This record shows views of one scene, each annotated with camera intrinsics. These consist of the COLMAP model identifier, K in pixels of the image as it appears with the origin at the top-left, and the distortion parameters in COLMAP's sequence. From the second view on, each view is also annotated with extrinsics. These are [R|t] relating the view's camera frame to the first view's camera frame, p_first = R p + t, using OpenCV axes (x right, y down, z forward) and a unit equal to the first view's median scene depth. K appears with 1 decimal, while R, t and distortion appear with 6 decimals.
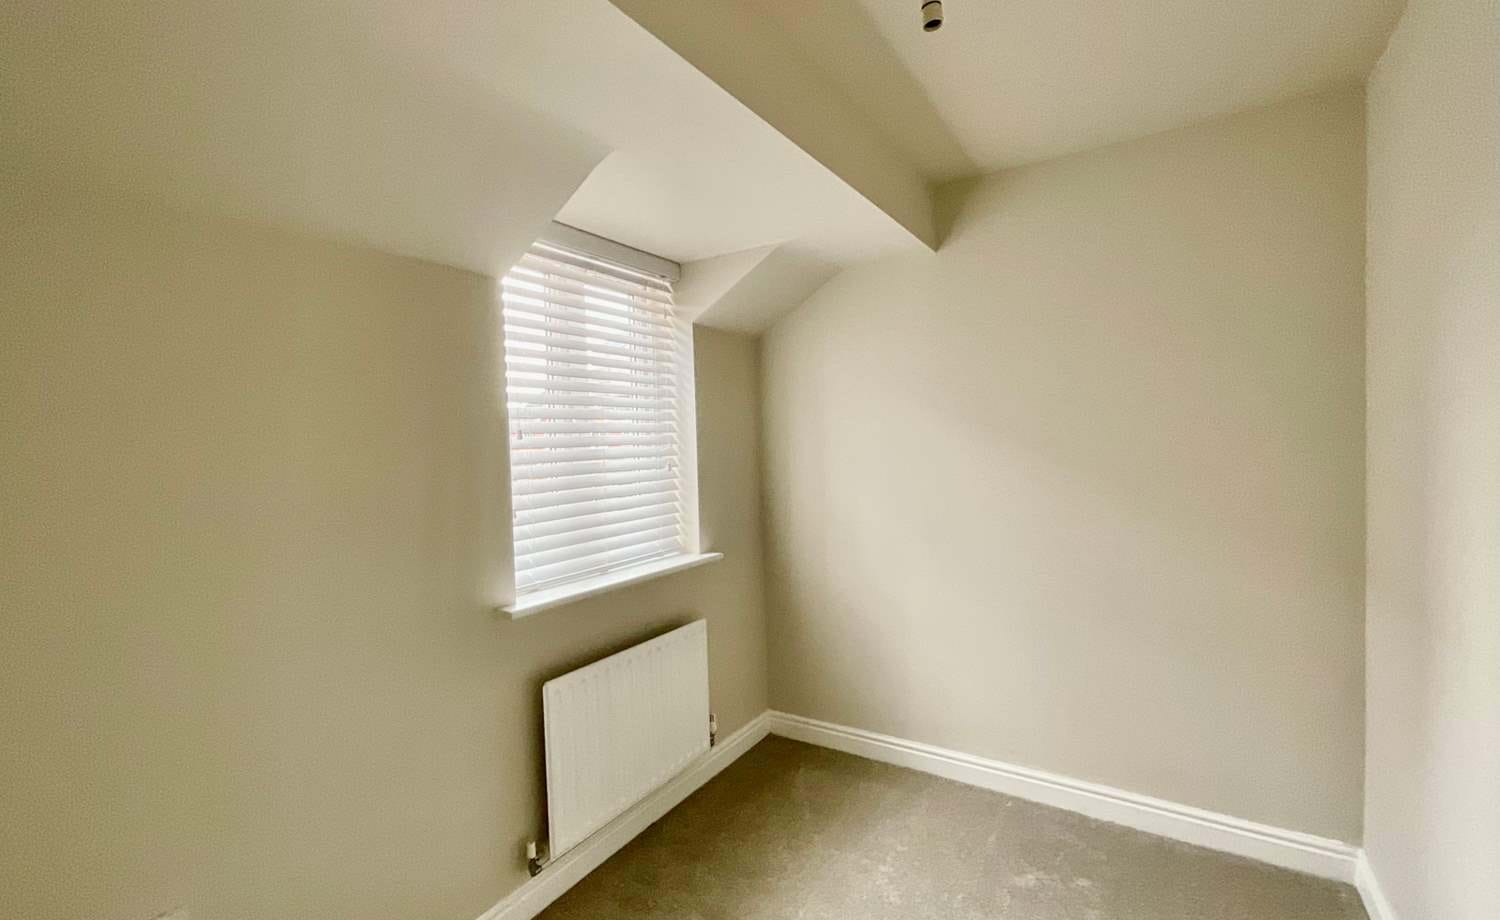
lens RADIAL K [[631.8, 0, 748.4], [0, 631.8, 464.3], [0, 0, 1]] dist [-0.000215, 0.000437]
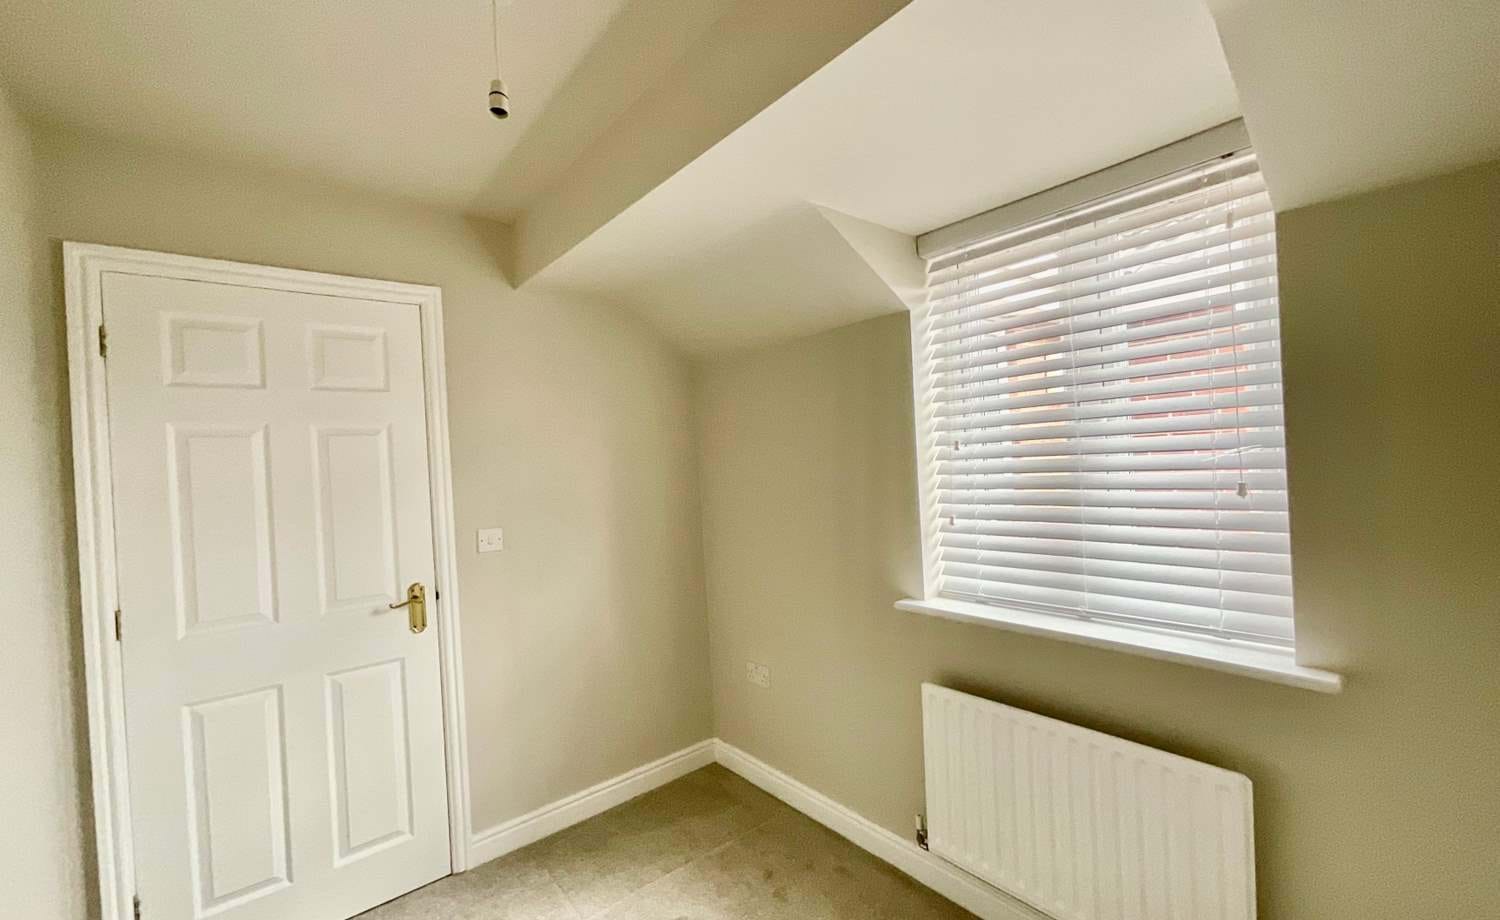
lens RADIAL K [[631.8, 0, 748.4], [0, 631.8, 464.3], [0, 0, 1]] dist [-0.000215, 0.000437]
pose [[-0.309204, 0.044323, -0.949962, 0.665856], [0.022655, 0.998973, 0.039236, -0.059190], [0.950726, -0.009389, -0.309891, 0.914431]]
